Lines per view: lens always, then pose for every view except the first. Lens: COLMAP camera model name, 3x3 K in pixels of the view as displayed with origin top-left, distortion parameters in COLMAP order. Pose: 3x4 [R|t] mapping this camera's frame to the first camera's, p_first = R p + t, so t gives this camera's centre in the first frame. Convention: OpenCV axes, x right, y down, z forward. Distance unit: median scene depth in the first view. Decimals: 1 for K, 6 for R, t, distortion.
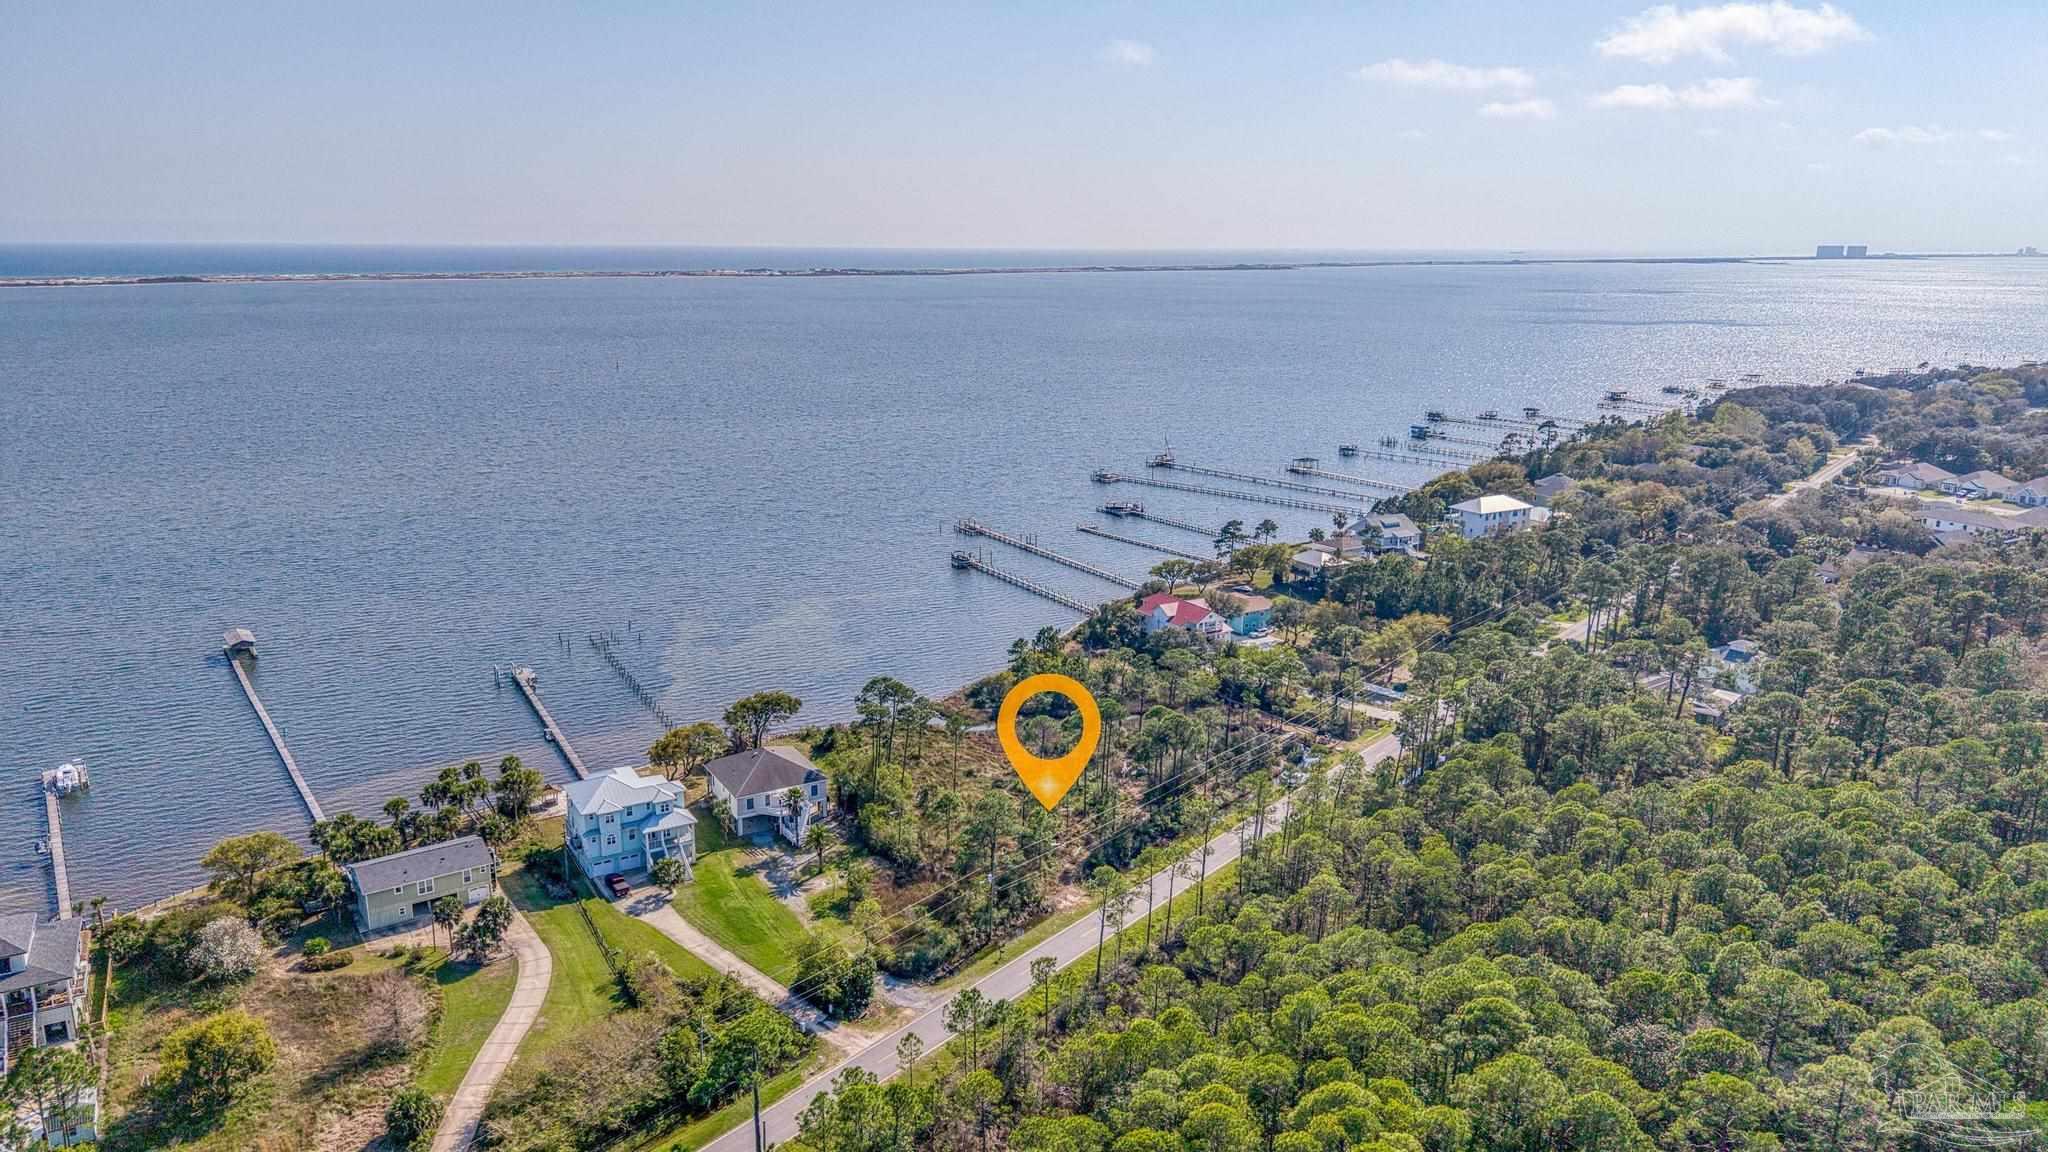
lens RADIAL K [[1378.5, 0, 1031.2], [0, 1378.5, 580.5], [0, 0, 1]] dist [0.031092, -0.029659]
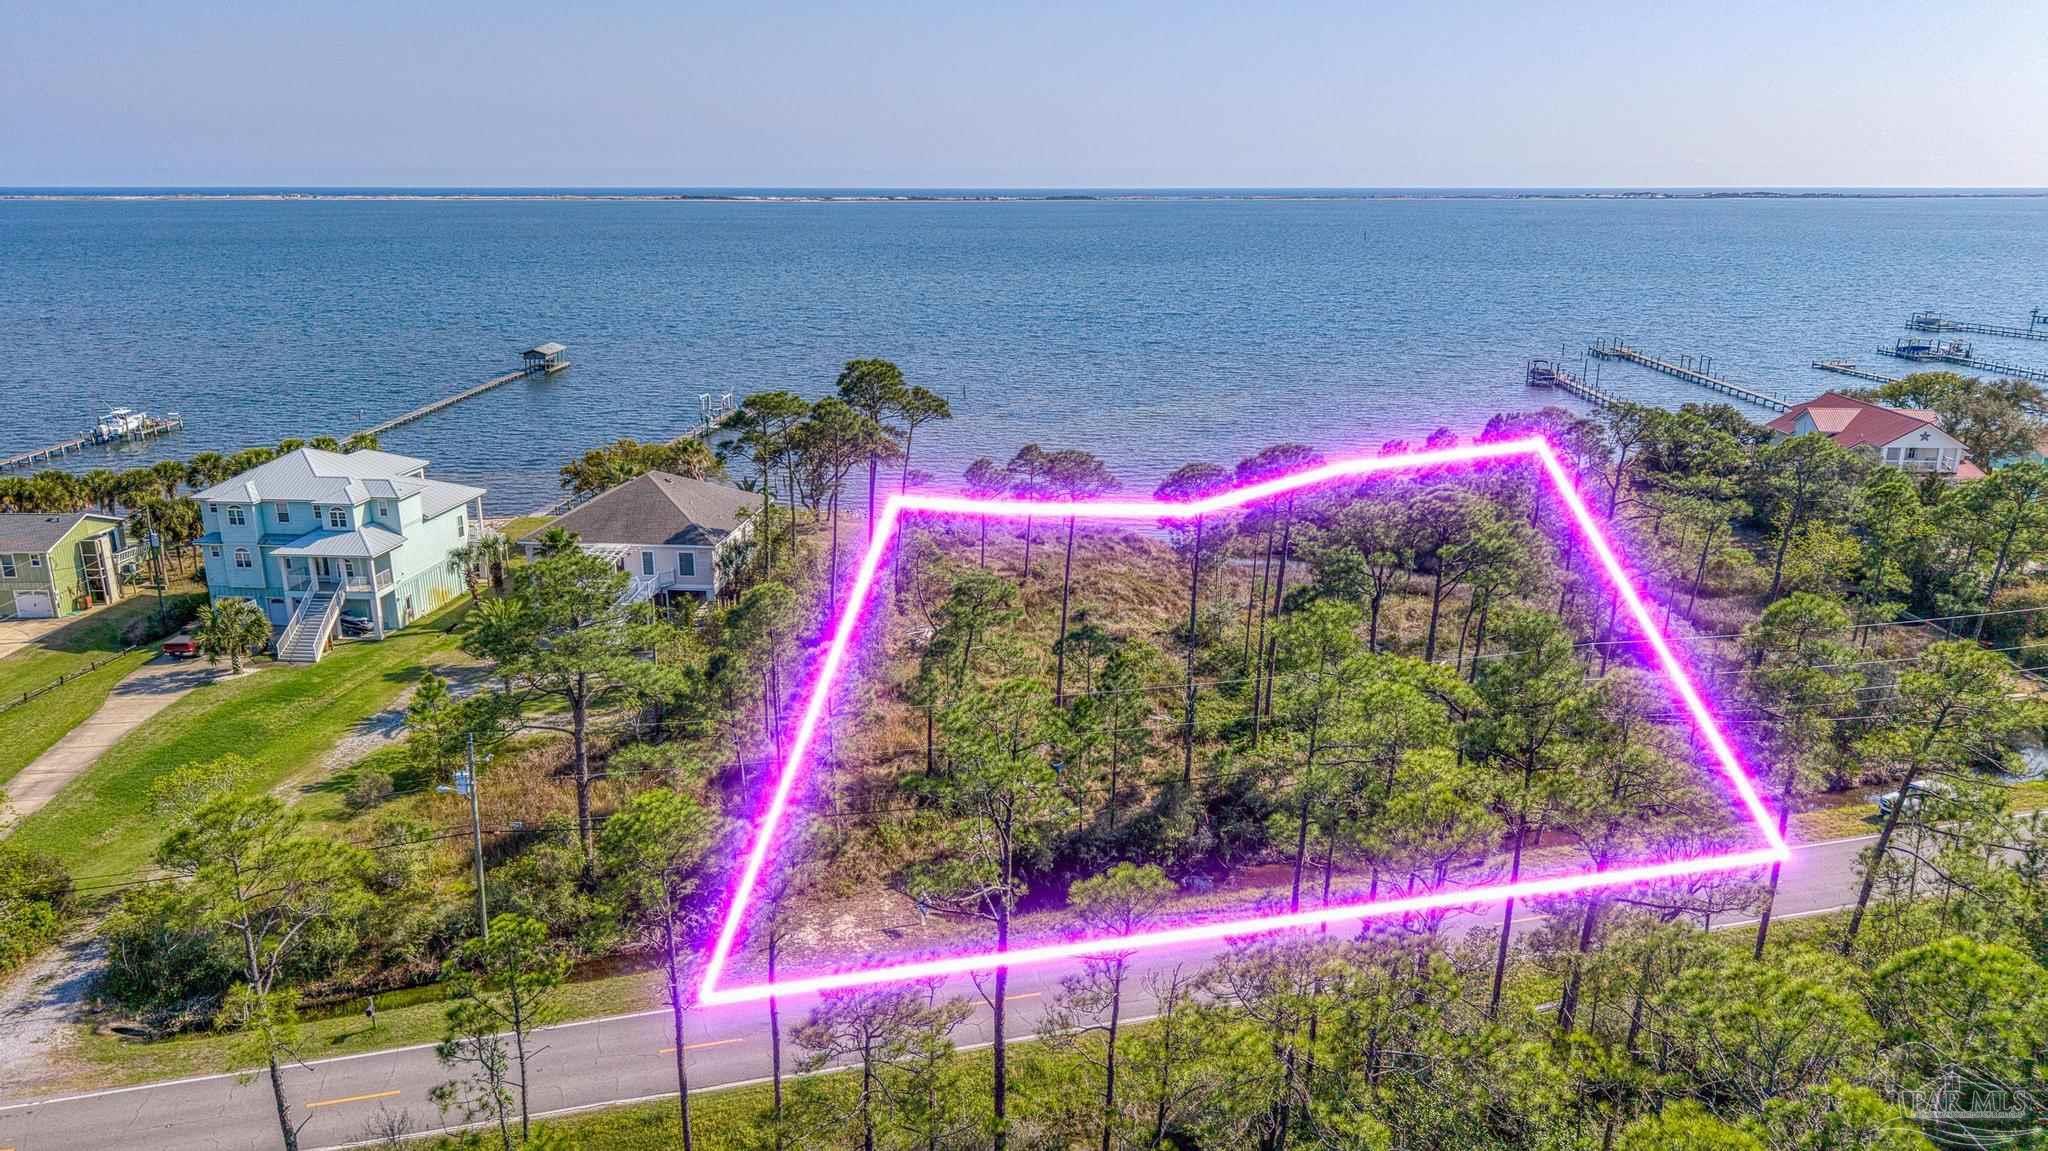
lens RADIAL K [[1378.5, 0, 1020.9], [0, 1378.5, 564.7], [0, 0, 1]] dist [0.031092, -0.029659]
pose [[0.810382, 0.151020, -0.566104, 0.213345], [-0.135058, 0.988339, 0.070323, 0.101750], [0.570123, 0.019468, 0.821328, 0.665300]]
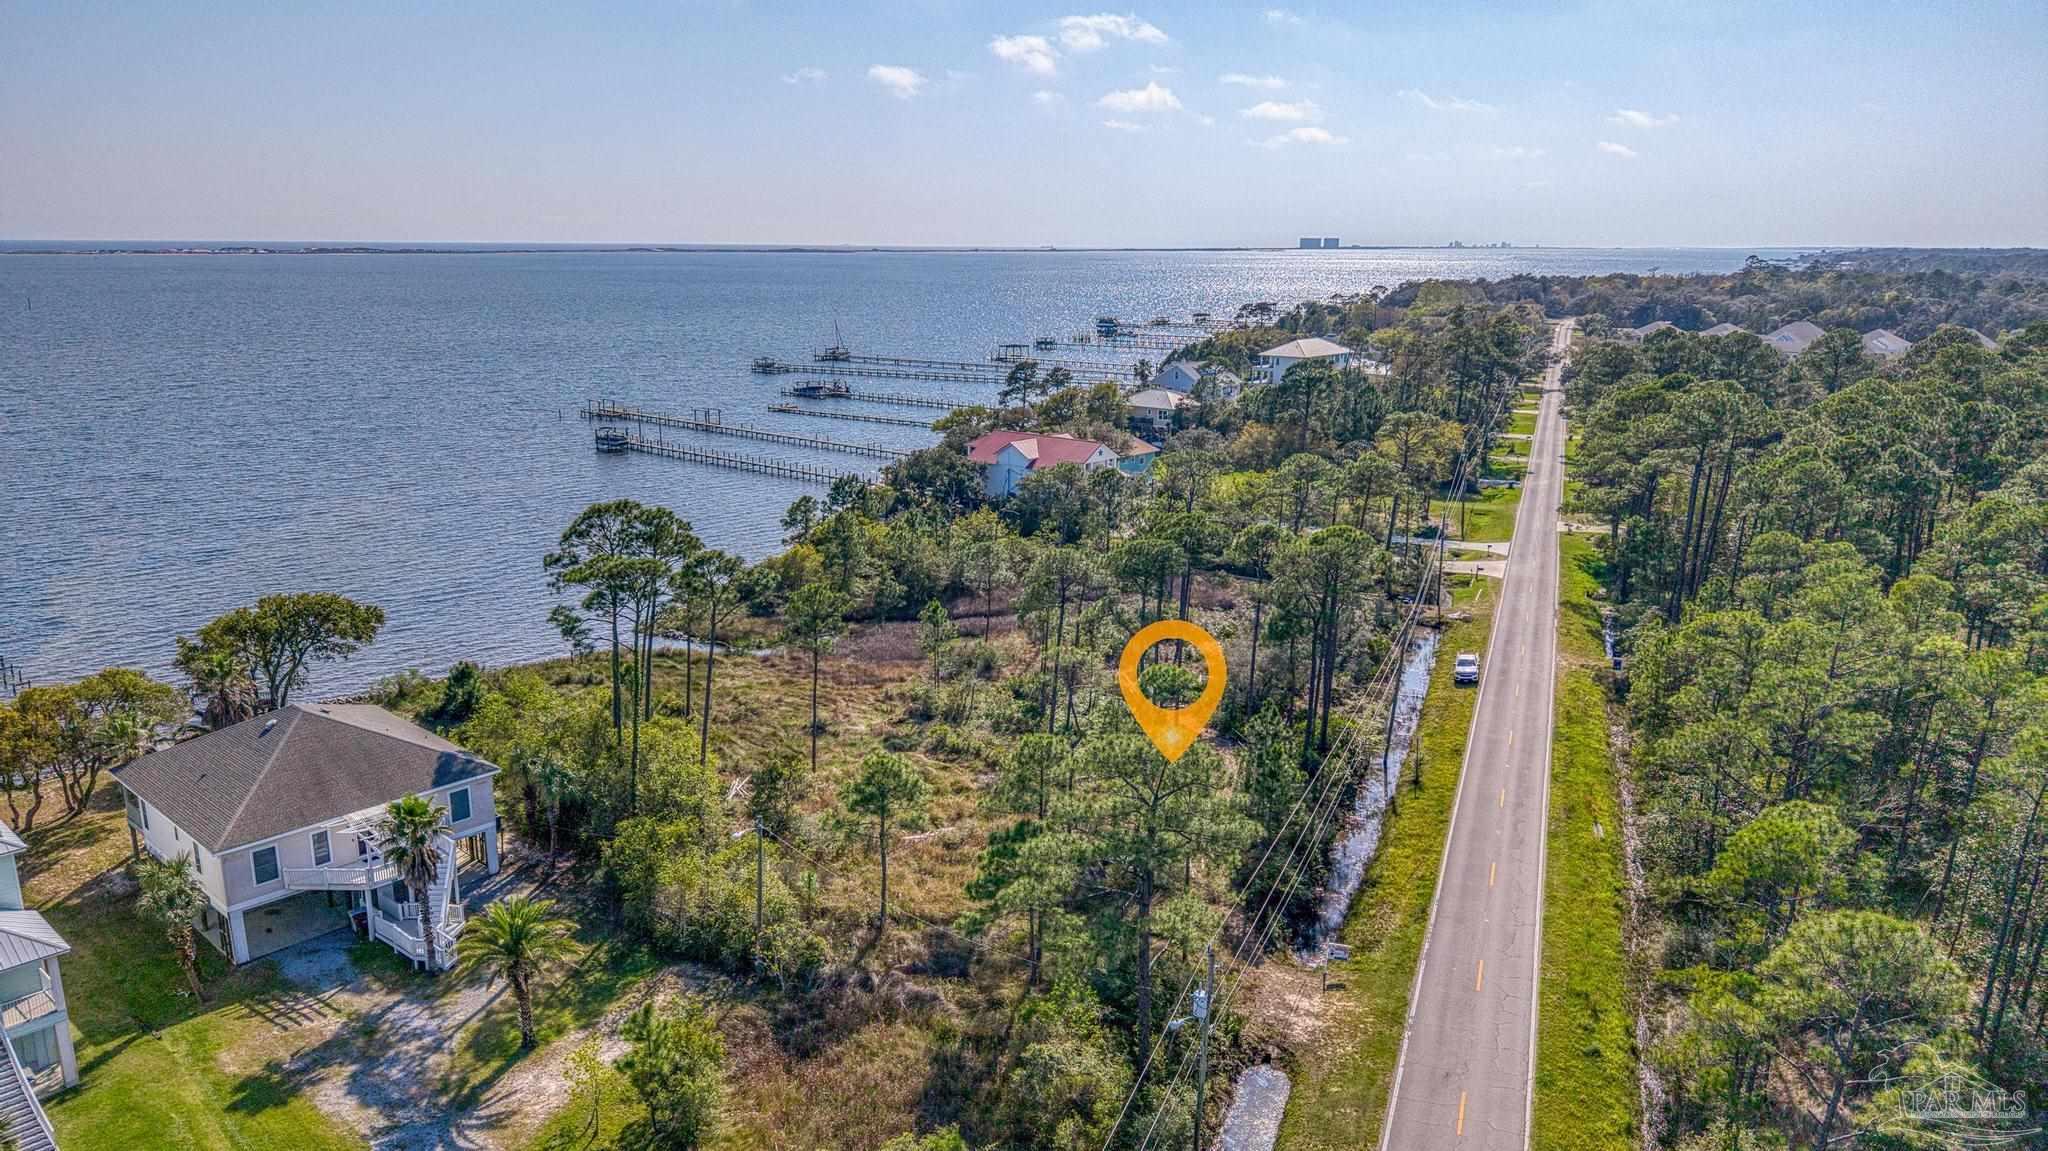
lens RADIAL K [[1378.5, 0, 1029.1], [0, 1378.5, 588.3], [0, 0, 1]] dist [0.031092, -0.029659]
pose [[0.949645, -0.076980, 0.303725, -0.121244], [0.074190, 0.997029, 0.020732, 0.098485], [-0.304418, 0.002845, 0.952534, 0.603935]]
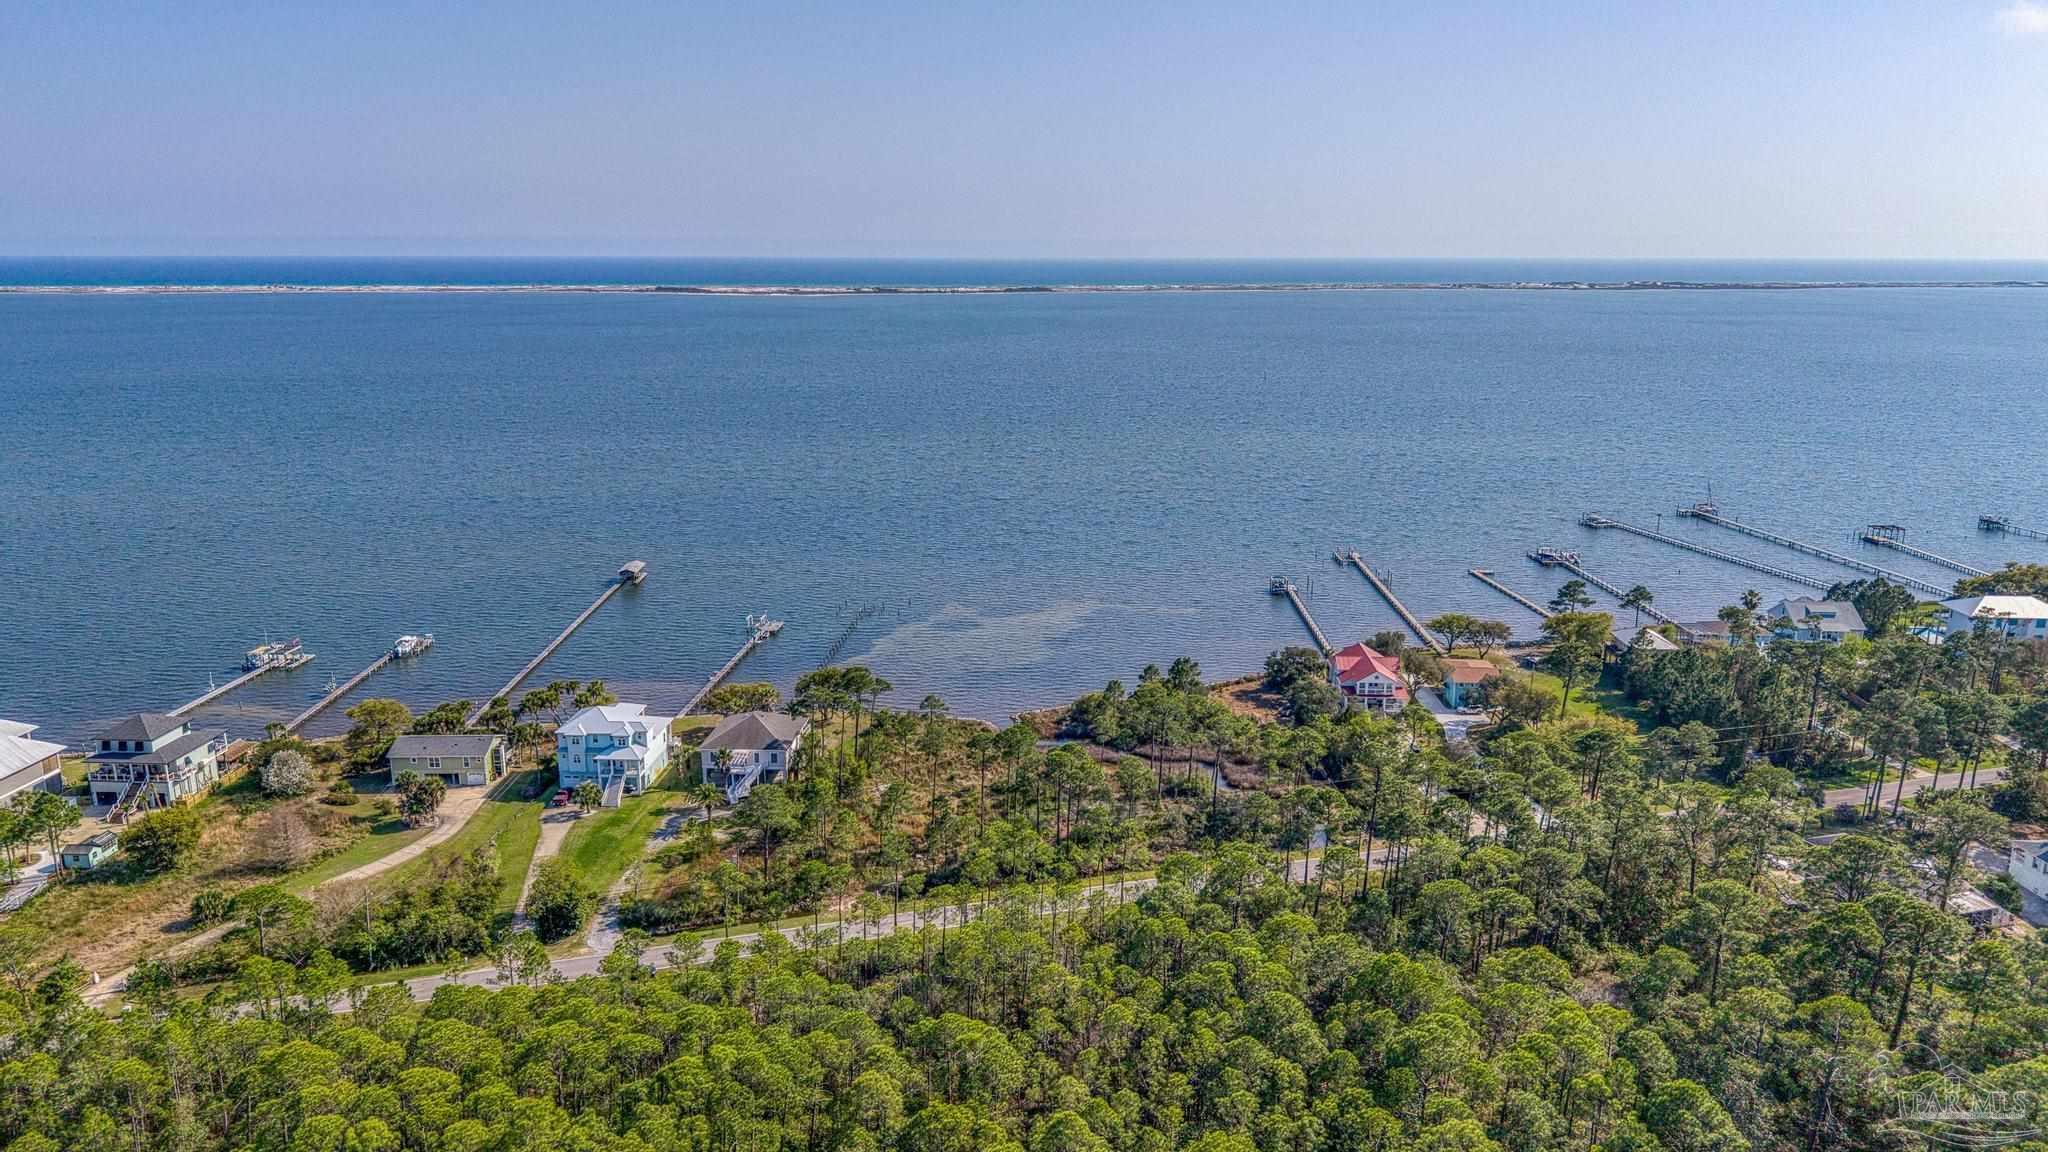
lens RADIAL K [[1378.5, 0, 1029.1], [0, 1378.5, 564.3], [0, 0, 1]] dist [0.031092, -0.029659]
pose [[0.828171, 0.120158, -0.547443, 0.585930], [-0.130853, 0.991208, 0.019606, -0.047438], [0.544986, 0.055397, 0.836613, 0.189112]]
